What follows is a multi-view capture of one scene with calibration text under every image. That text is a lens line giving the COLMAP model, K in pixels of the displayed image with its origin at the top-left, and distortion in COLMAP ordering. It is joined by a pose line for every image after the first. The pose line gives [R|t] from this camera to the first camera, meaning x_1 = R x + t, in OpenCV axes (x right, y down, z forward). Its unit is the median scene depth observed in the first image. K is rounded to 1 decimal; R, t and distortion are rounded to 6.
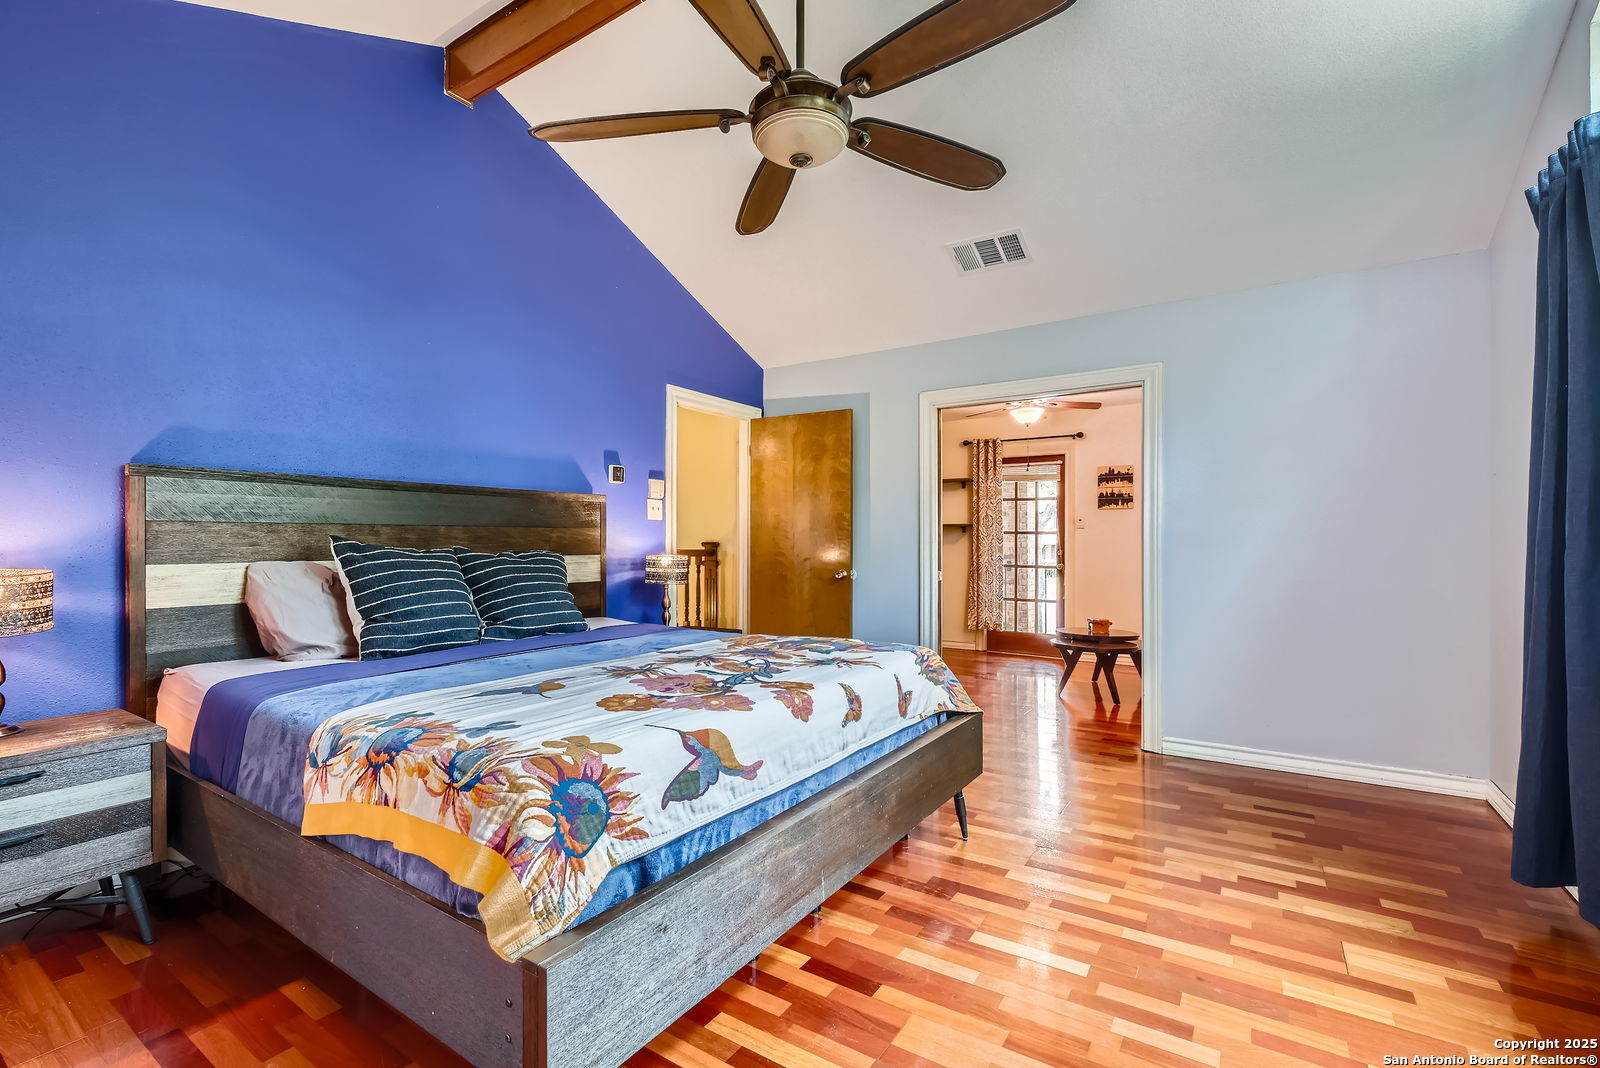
lens RADIAL K [[701.1, 0, 799.5], [0, 701.1, 544.5], [0, 0, 1]] dist [-0.000816, 0.000462]
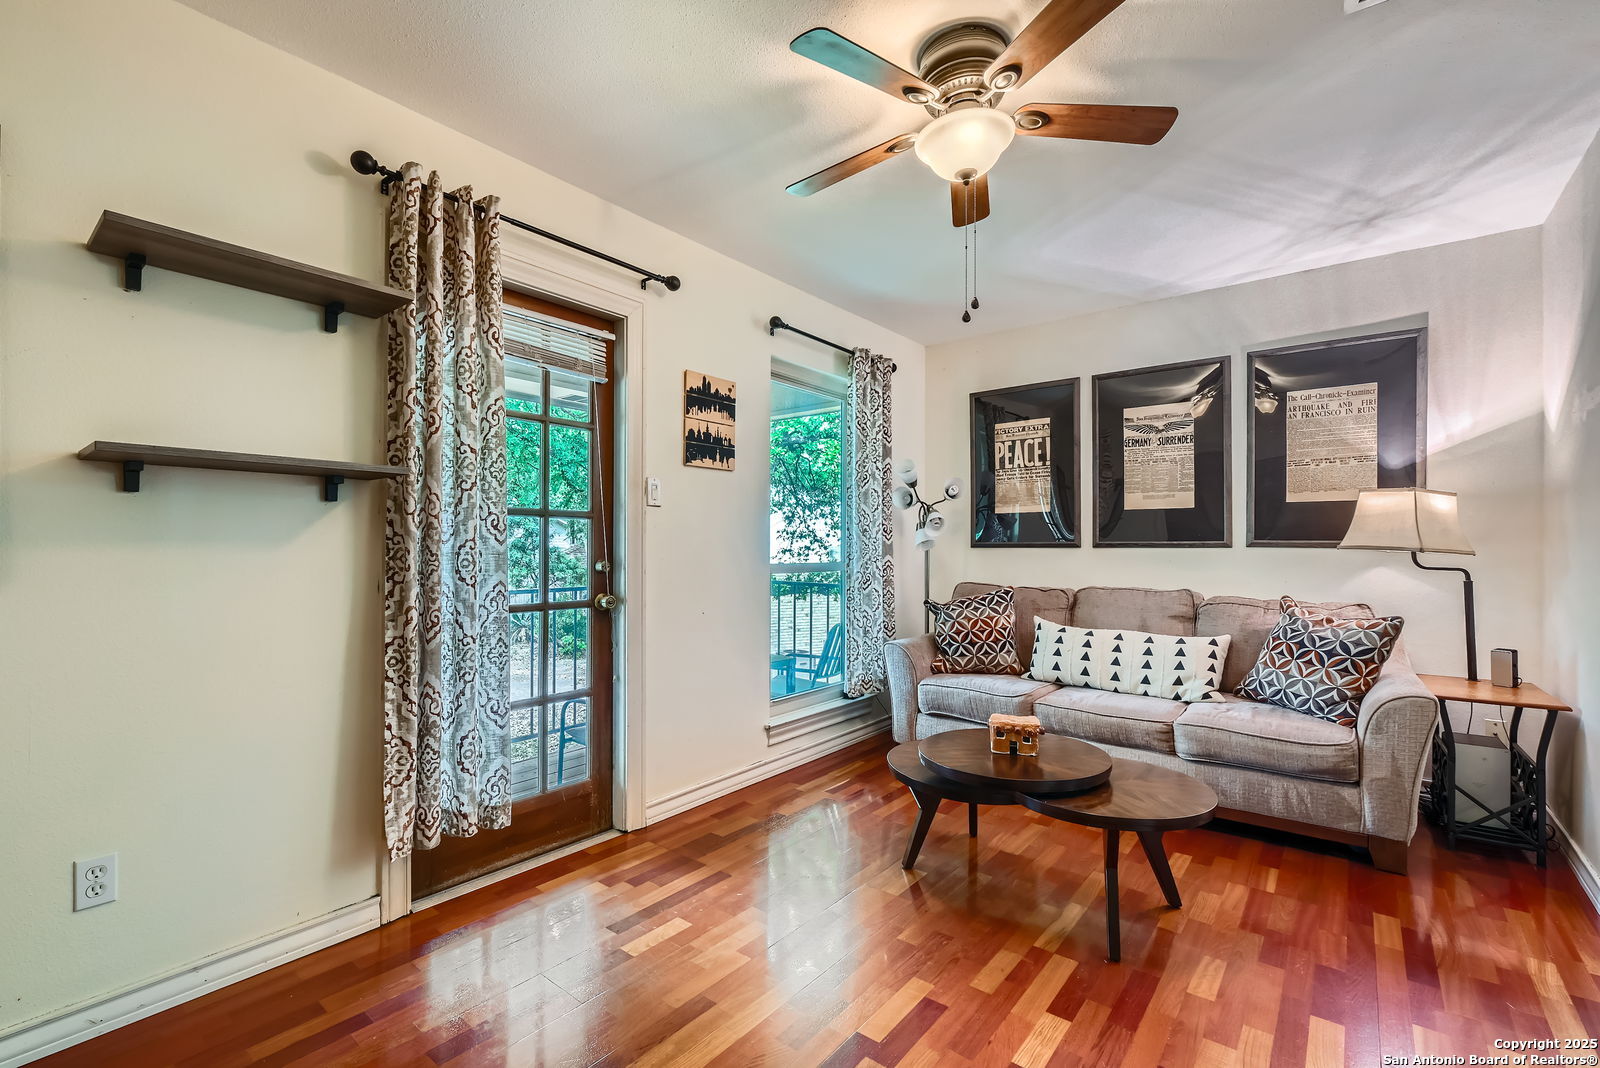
lens RADIAL K [[701.1, 0, 798.1], [0, 701.1, 536.6], [0, 0, 1]] dist [-0.000816, 0.000462]
pose [[0.103349, 0.008639, 0.994608, -0.013762], [-0.004279, 0.999957, -0.008241, -0.000623], [-0.994636, -0.003404, 0.103382, 0.887359]]
